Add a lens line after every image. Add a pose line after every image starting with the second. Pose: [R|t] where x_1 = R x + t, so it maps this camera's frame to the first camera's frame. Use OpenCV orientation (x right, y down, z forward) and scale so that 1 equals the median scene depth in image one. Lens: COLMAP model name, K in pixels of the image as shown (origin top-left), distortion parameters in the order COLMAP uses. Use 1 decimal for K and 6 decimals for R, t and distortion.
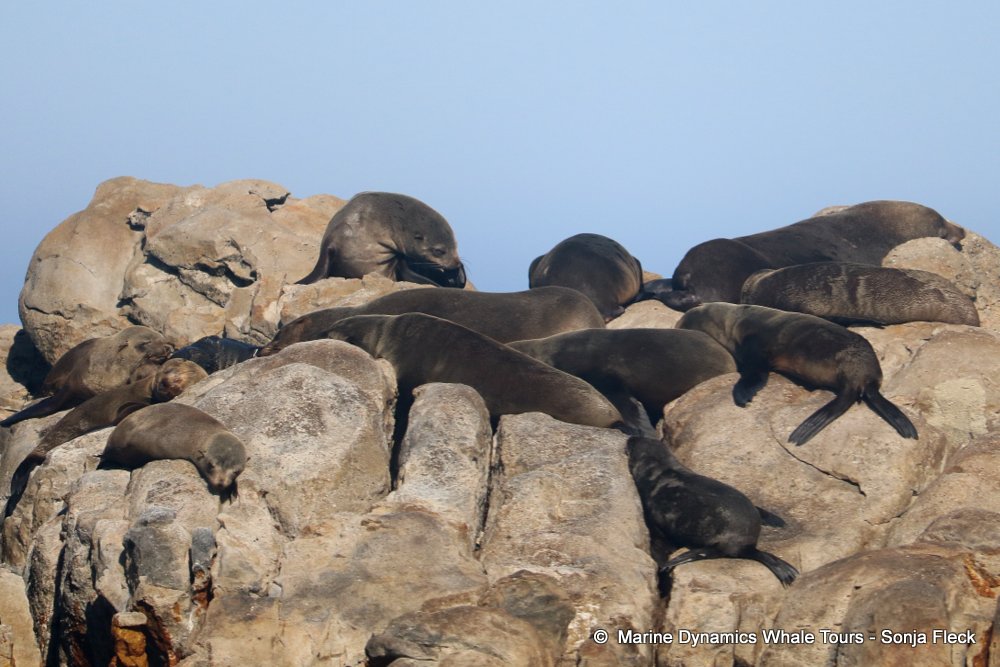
lens RADIAL K [[3624.1, 0, 500.3], [0, 3624.1, 332.6], [0, 0, 1]] dist [0.237022, 0.000000]
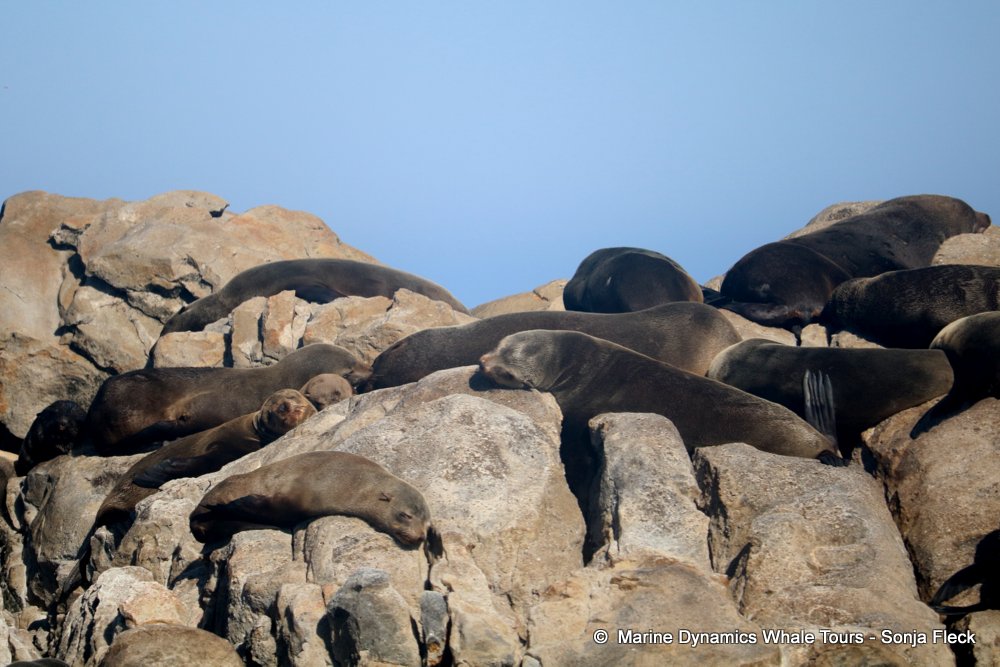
lens RADIAL K [[3876.7, 0, 499.7], [0, 3876.7, 333.6], [0, 0, 1]] dist [0.420581, 0.000000]
pose [[0.998859, -0.026880, 0.039463, -0.085374], [0.027039, 0.999628, -0.003495, -0.002695], [-0.039355, 0.004558, 0.999215, 0.075744]]
